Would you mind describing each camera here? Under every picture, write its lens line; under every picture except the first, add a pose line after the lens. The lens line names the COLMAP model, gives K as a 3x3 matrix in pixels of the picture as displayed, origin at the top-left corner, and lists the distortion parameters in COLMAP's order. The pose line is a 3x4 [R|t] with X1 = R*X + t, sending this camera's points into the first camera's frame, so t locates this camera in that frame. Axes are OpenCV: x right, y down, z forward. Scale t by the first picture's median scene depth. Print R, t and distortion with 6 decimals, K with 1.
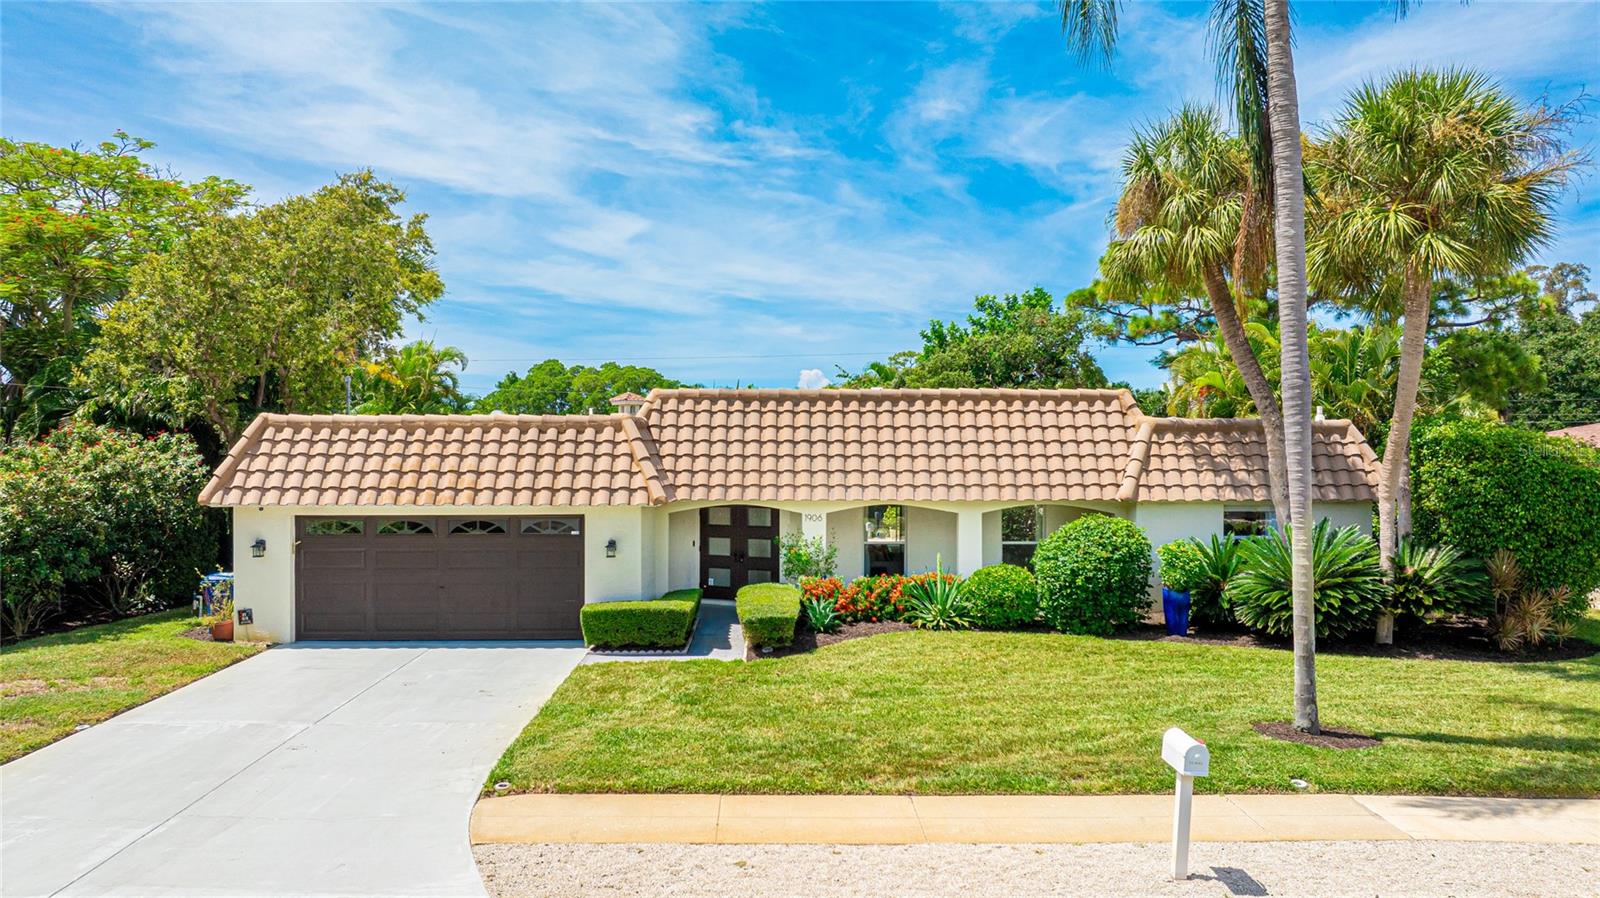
lens RADIAL K [[1104.0, 0, 800.0], [0, 1104.0, 449.0], [0, 0, 1]] dist [-0.020150, 0.002638]
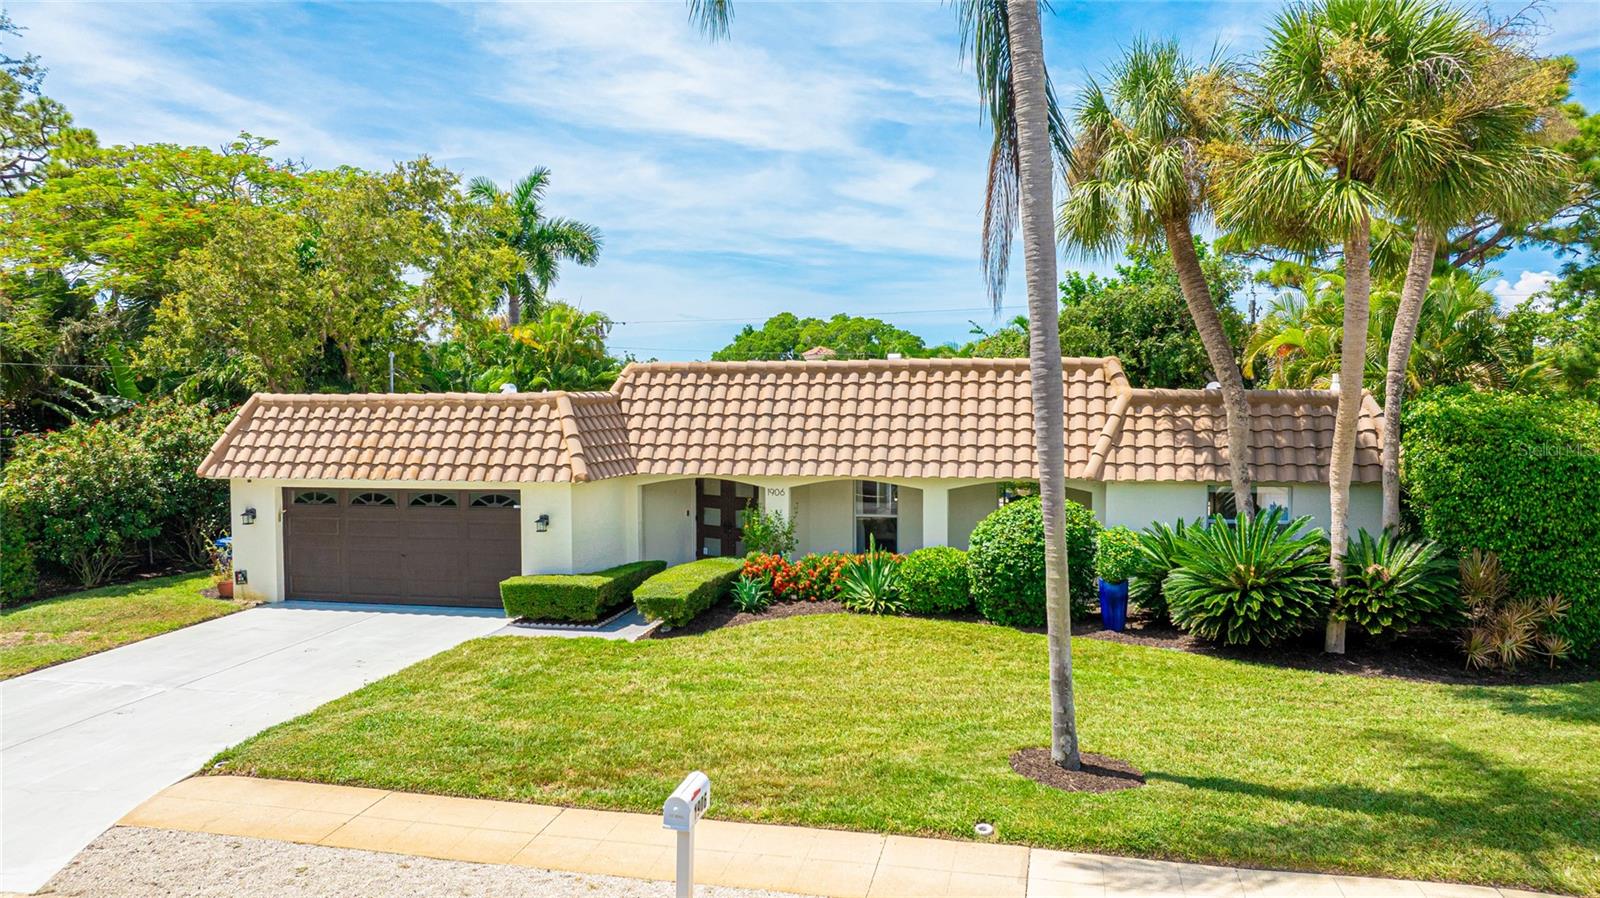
lens RADIAL K [[1081.0, 0, 799.6], [0, 1081.0, 441.2], [0, 0, 1]] dist [-0.020368, 0.000513]
pose [[0.974615, 0.003731, -0.223858, 0.287767], [0.005596, 0.999143, 0.041019, -0.026401], [0.223819, -0.041231, 0.973758, 0.073219]]
